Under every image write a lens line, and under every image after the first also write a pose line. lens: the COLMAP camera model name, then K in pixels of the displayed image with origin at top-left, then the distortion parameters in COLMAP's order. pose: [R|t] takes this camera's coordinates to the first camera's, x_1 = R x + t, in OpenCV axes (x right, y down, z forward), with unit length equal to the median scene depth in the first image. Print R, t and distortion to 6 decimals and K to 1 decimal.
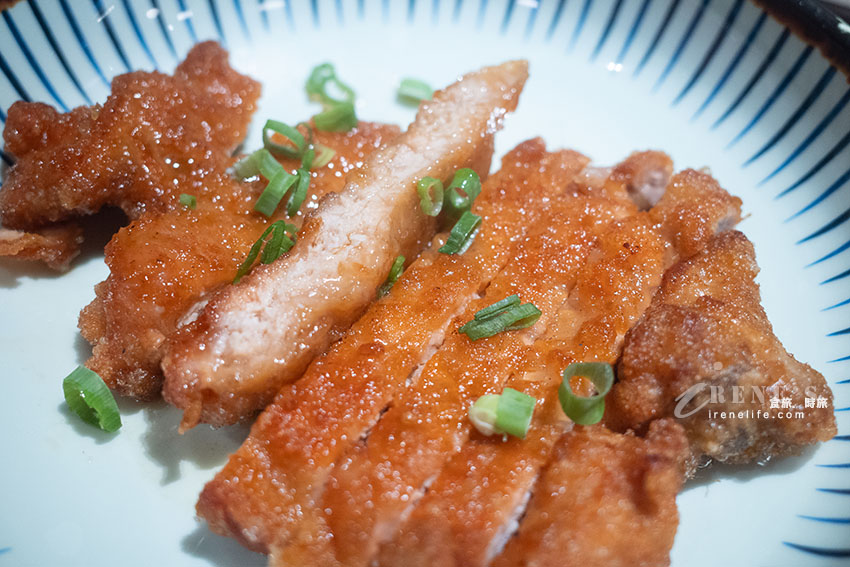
lens RADIAL K [[860.1, 0, 425.0], [0, 860.1, 283.5], [0, 0, 1]] dist [-0.084437, 0.003559]
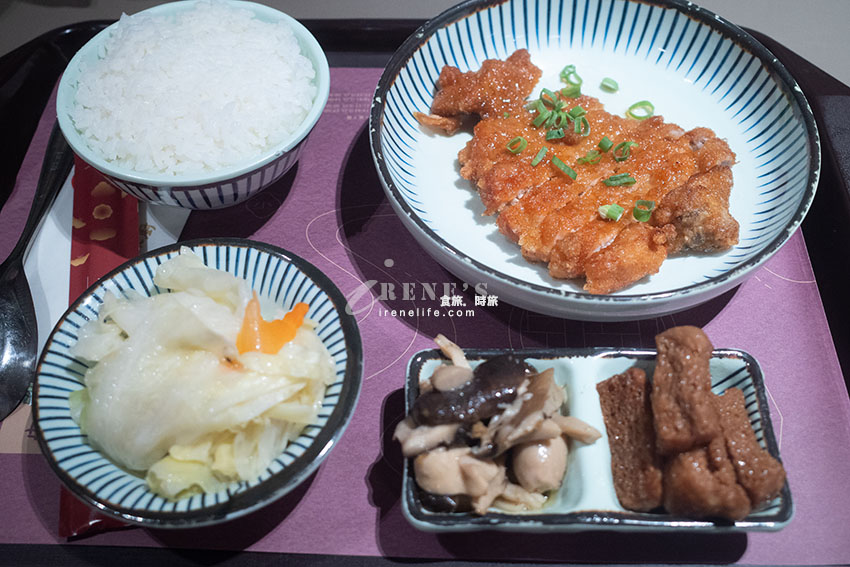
lens RADIAL K [[860.1, 0, 425.0], [0, 860.1, 283.5], [0, 0, 1]] dist [-0.084437, 0.003559]
pose [[0.953988, 0.202387, -0.221239, 0.149938], [-0.189864, 0.978809, 0.076706, 0.238067], [0.232075, -0.031171, 0.972198, -1.514201]]
